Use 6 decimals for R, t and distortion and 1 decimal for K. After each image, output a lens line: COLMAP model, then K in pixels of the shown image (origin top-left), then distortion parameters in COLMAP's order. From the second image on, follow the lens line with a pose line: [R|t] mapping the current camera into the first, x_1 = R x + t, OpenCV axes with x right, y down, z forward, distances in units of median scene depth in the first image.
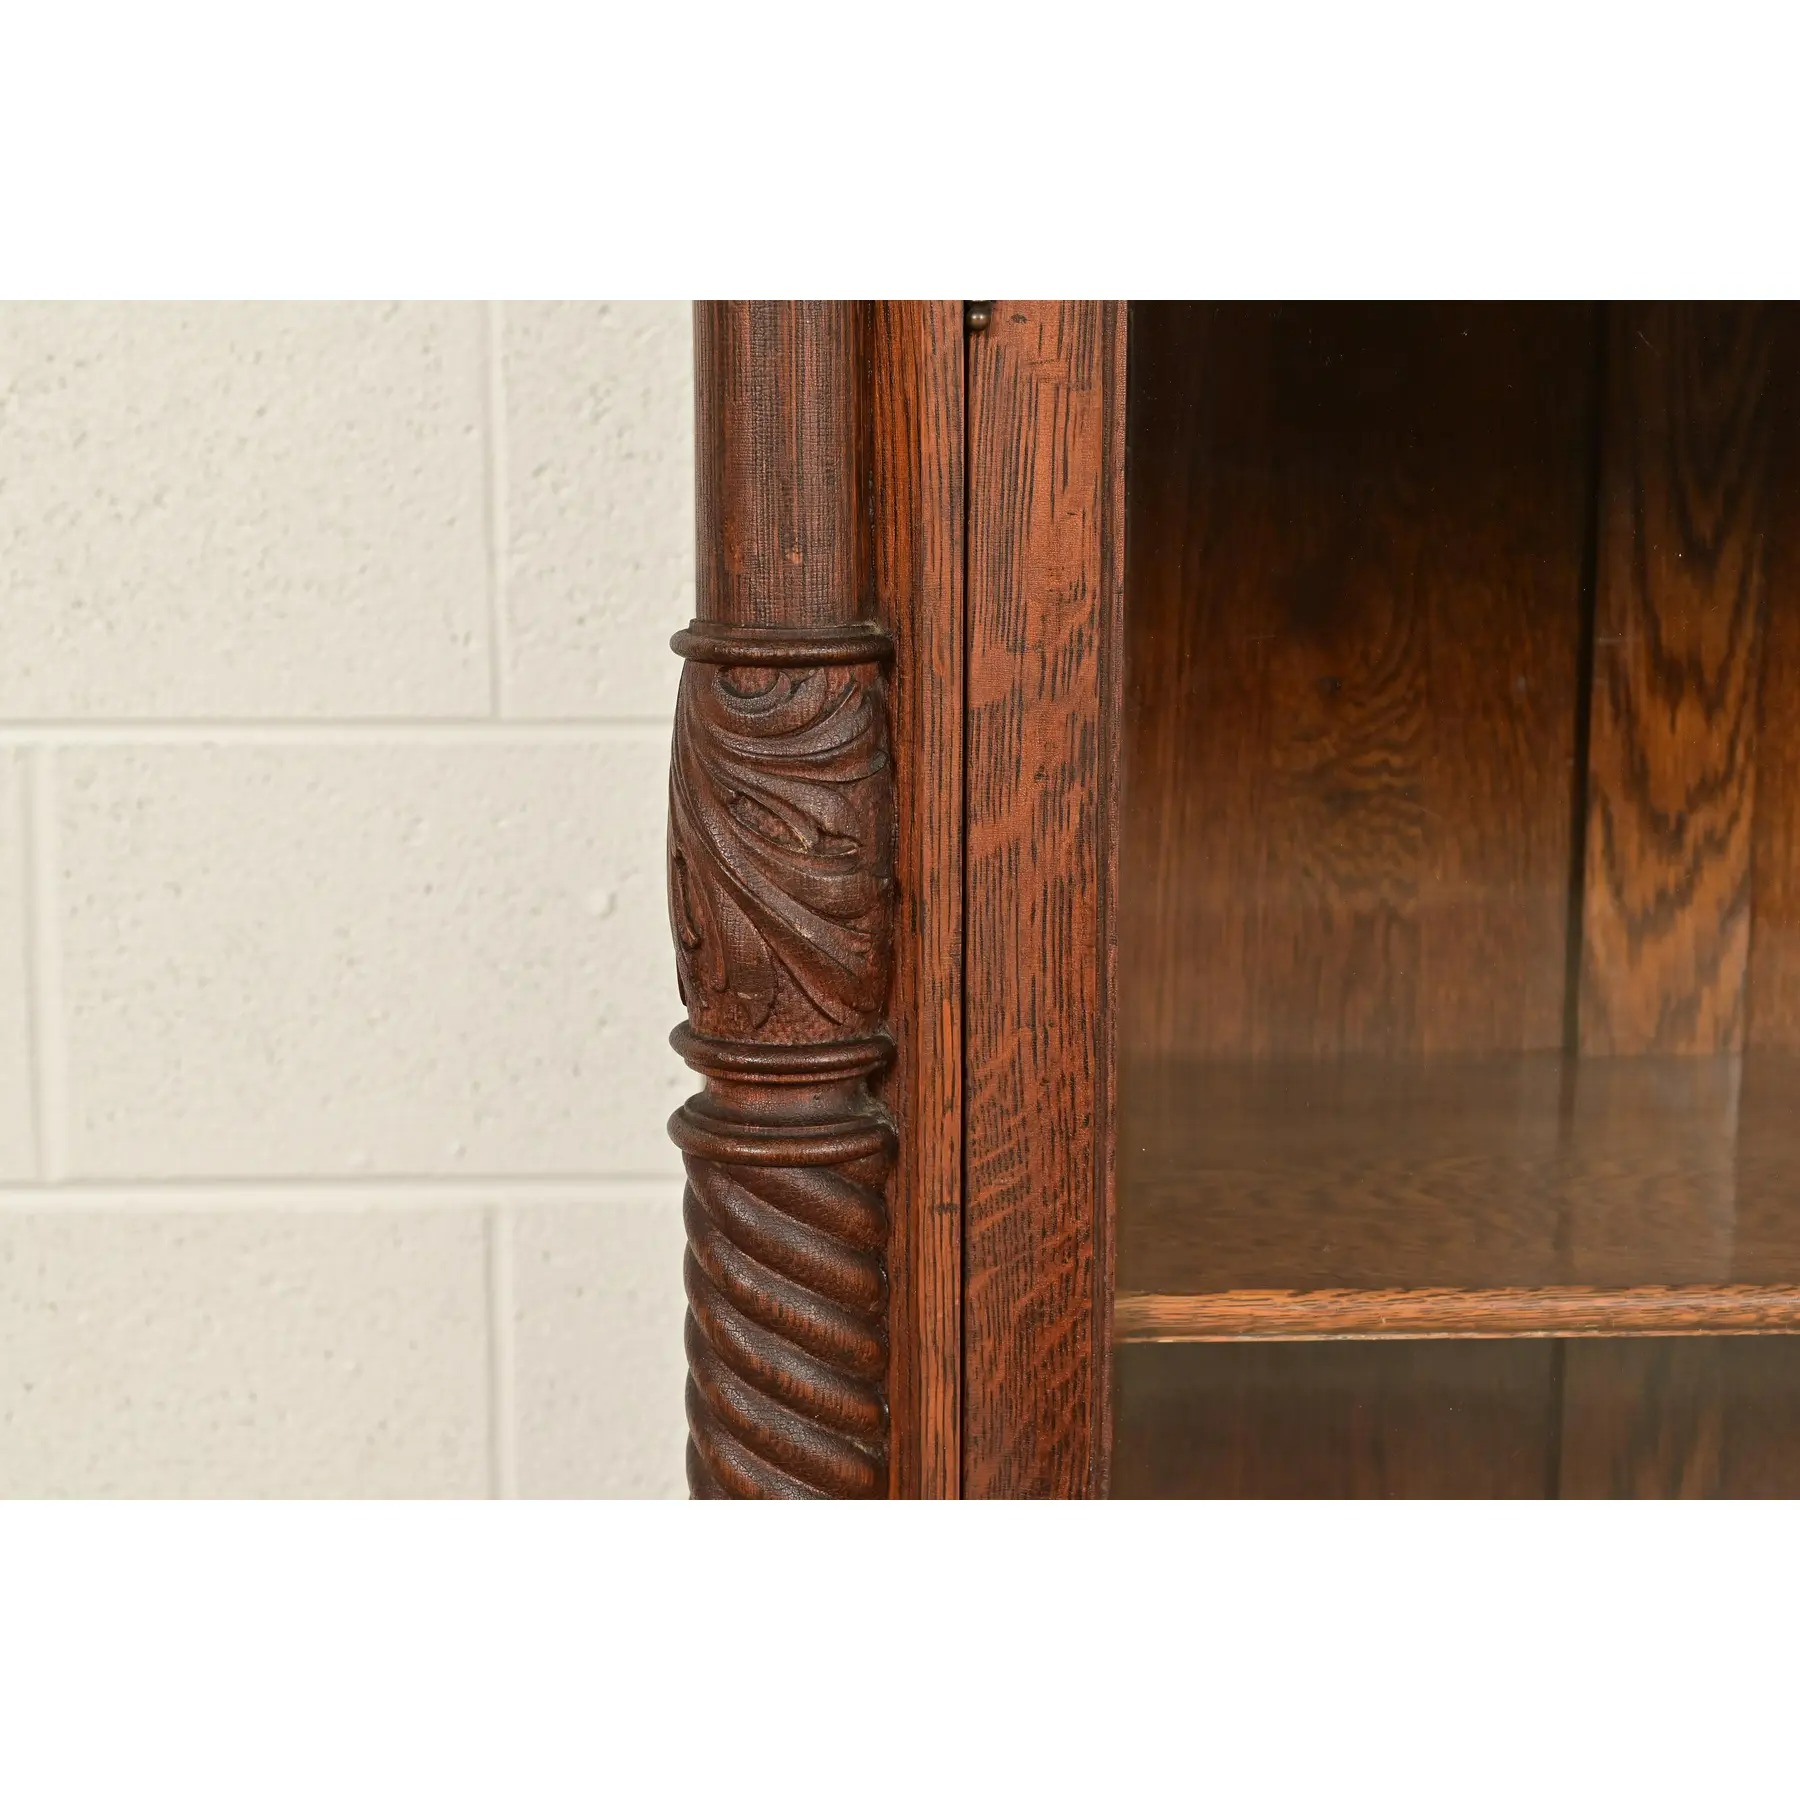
lens RADIAL K [[3177.7, 0, 892.4], [0, 3177.7, 900.7], [0, 0, 1]] dist [0.003980, 0.000000]
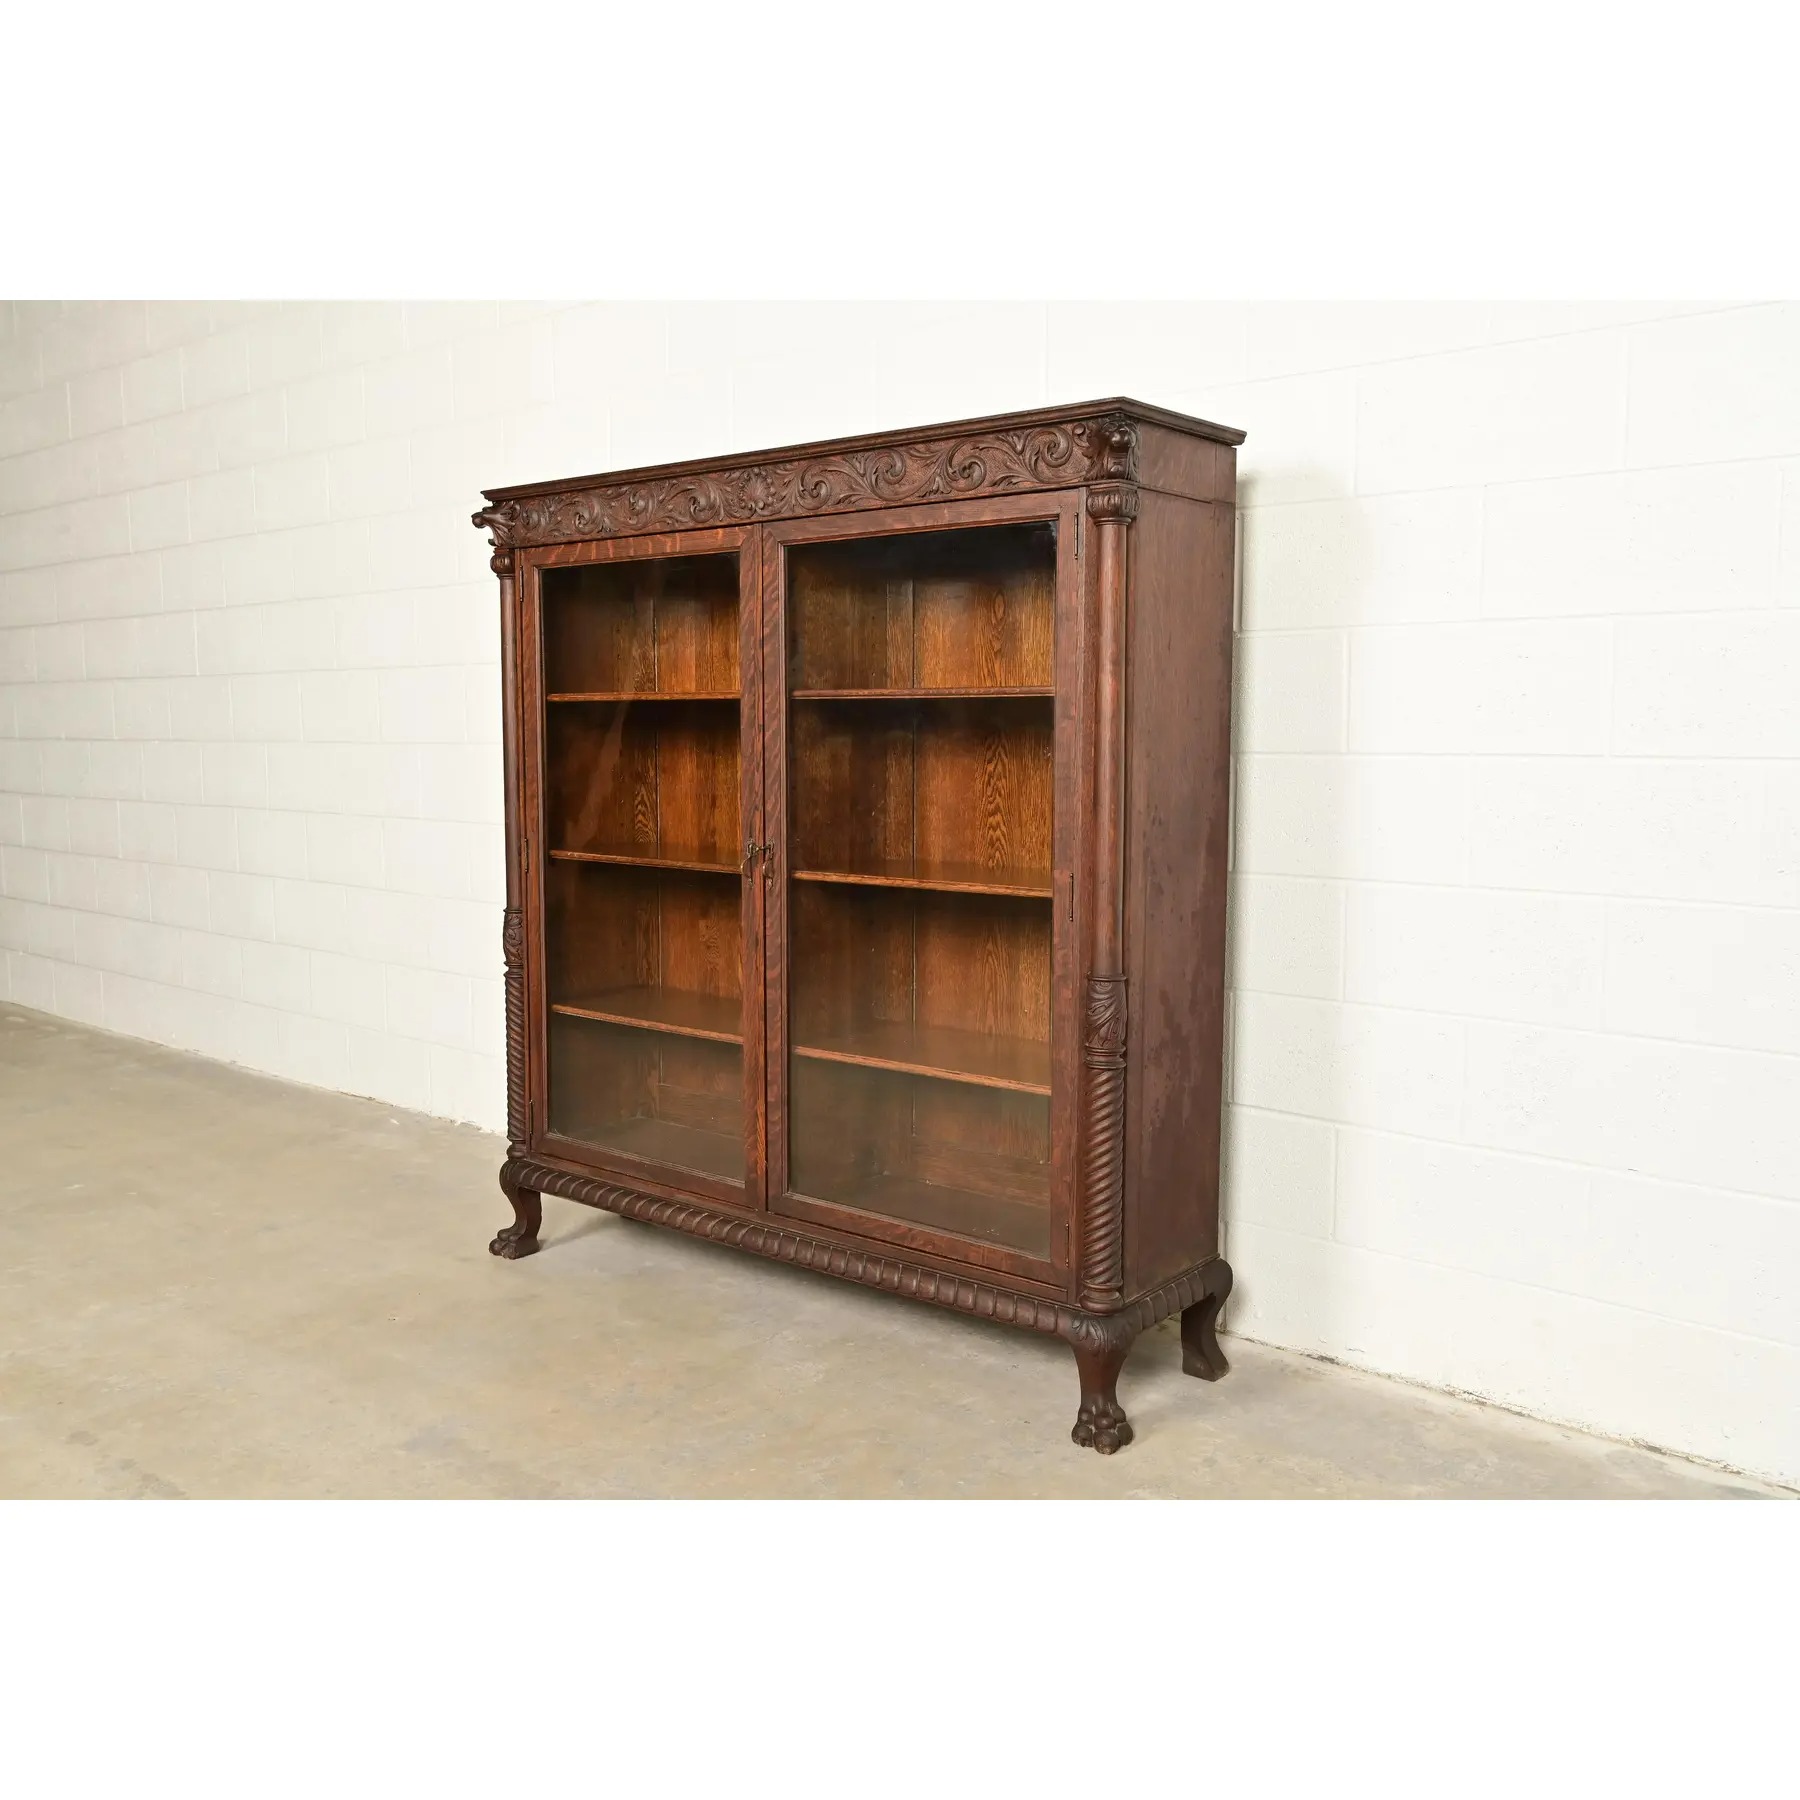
lens RADIAL K [[1631.7, 0, 898.9], [0, 1631.7, 894.9], [0, 0, 1]] dist [0.003745, 0.000000]
pose [[0.733502, 0.067908, -0.676286, 3.227109], [-0.119434, 0.992392, -0.029889, -0.108078], [0.669112, 0.102695, 0.736032, -1.255155]]
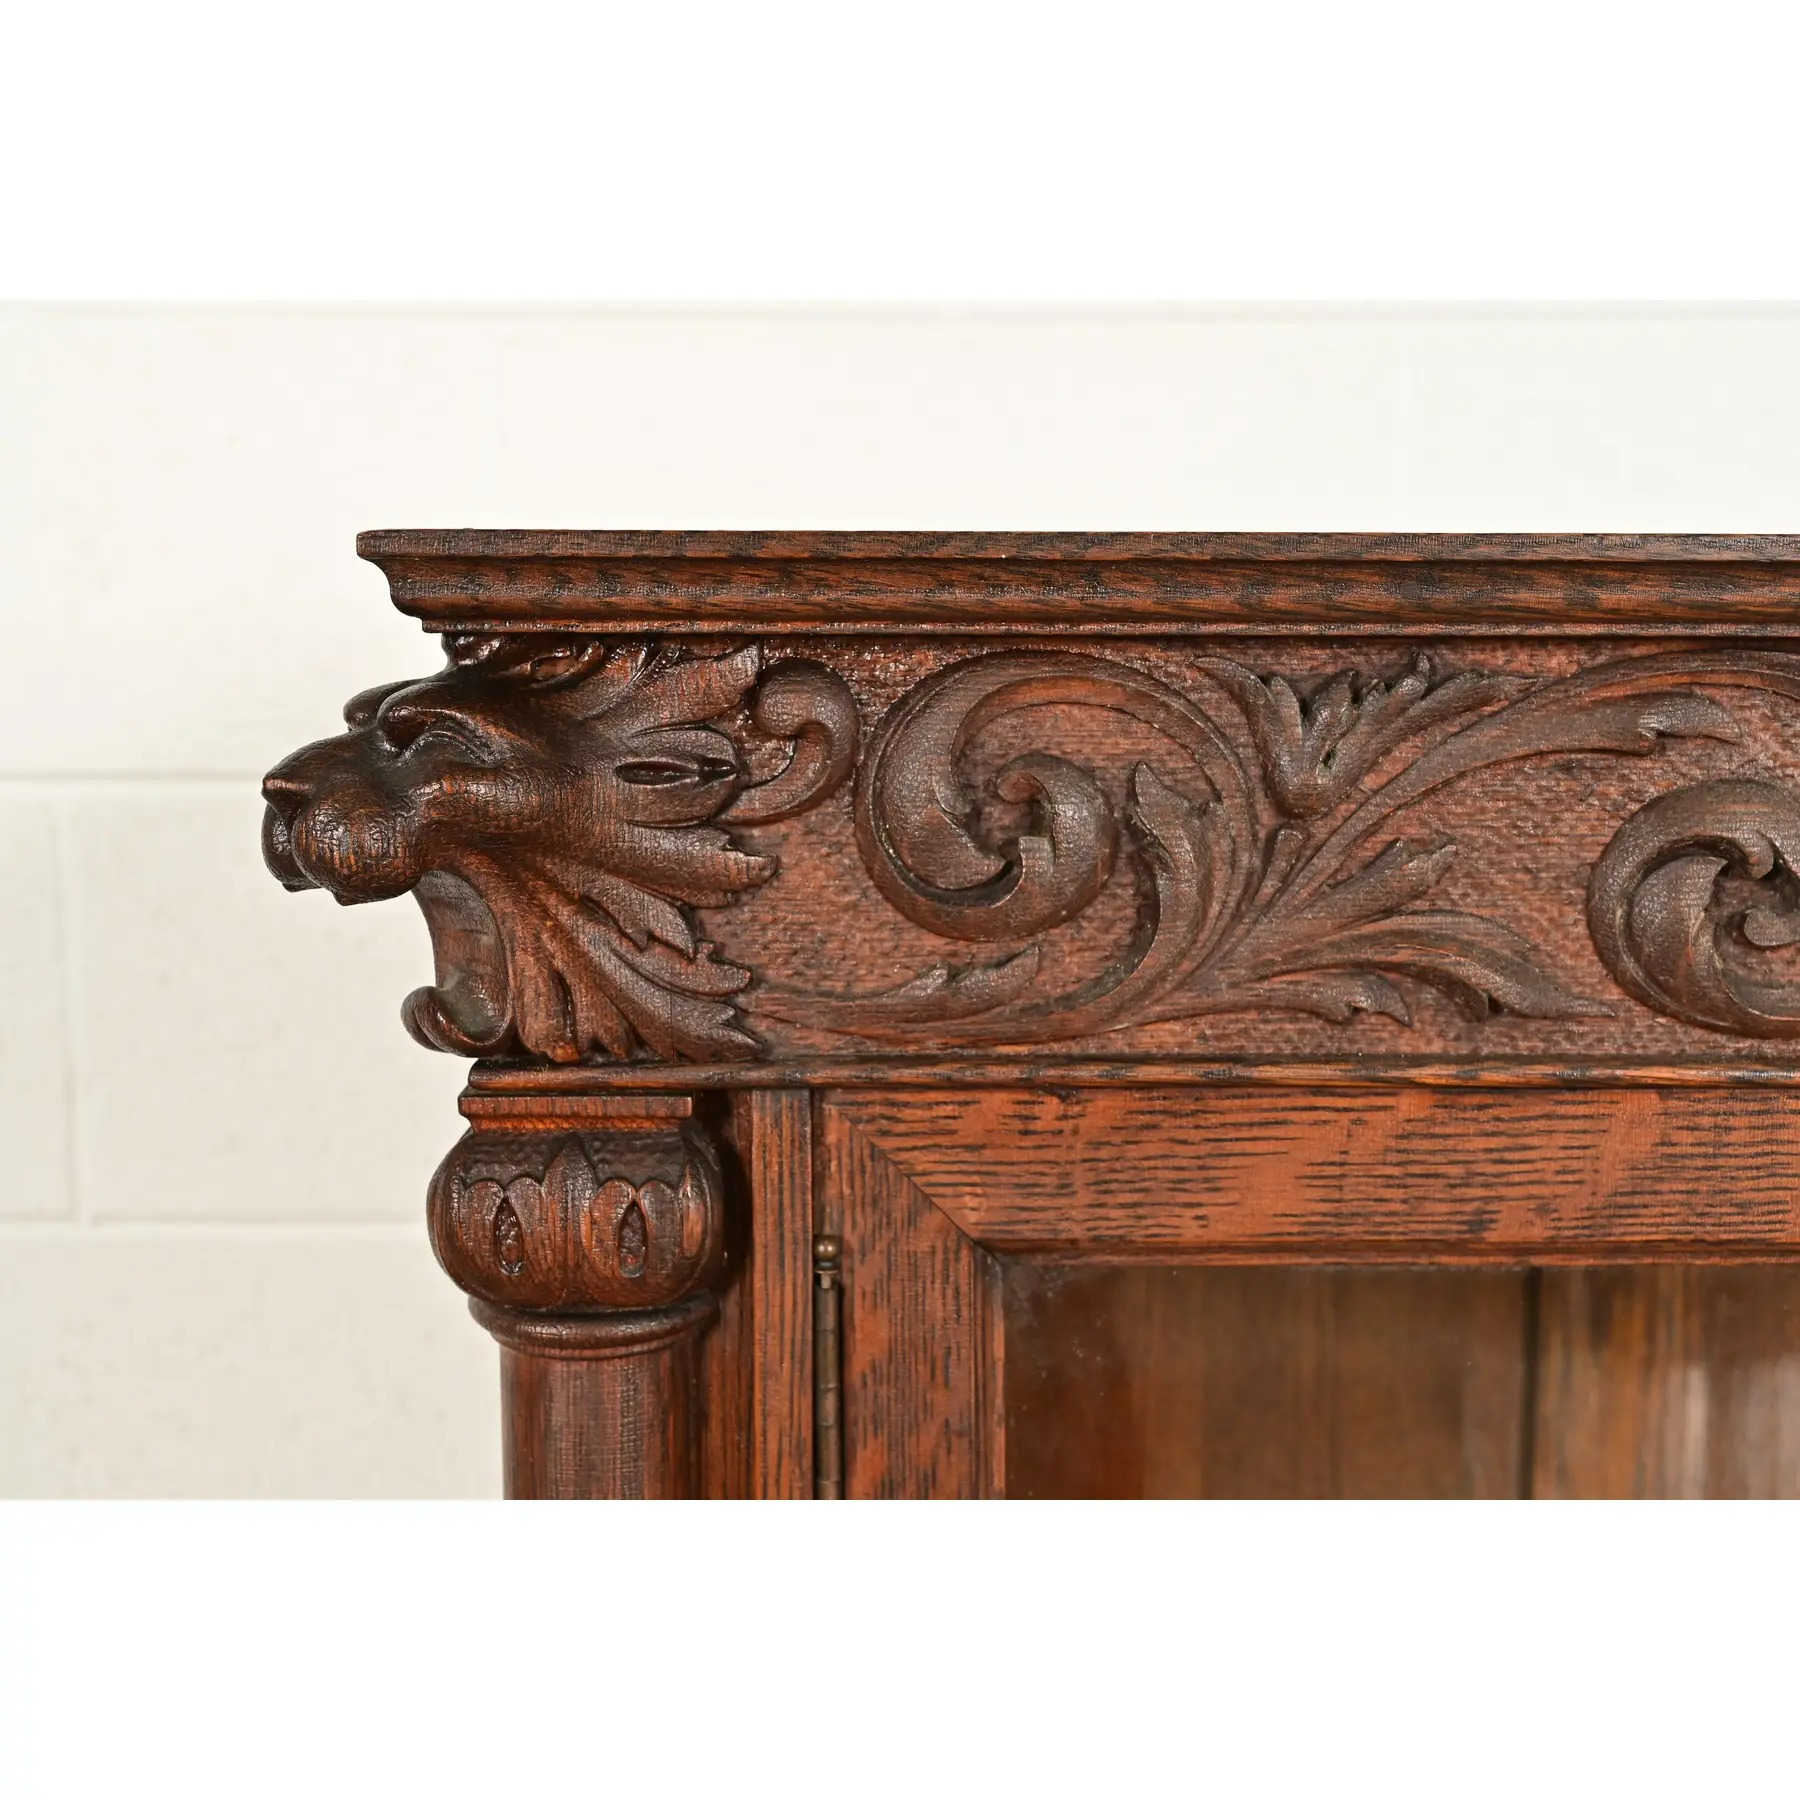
lens RADIAL K [[2274.1, 0, 901.7], [0, 2274.1, 896.7], [0, 0, 1]] dist [0.042560, 0.000000]
pose [[0.998333, 0.007187, -0.057274, 0.073261], [-0.009664, 0.999024, -0.043093, -0.923925], [0.056909, 0.043574, 0.997428, 0.265323]]
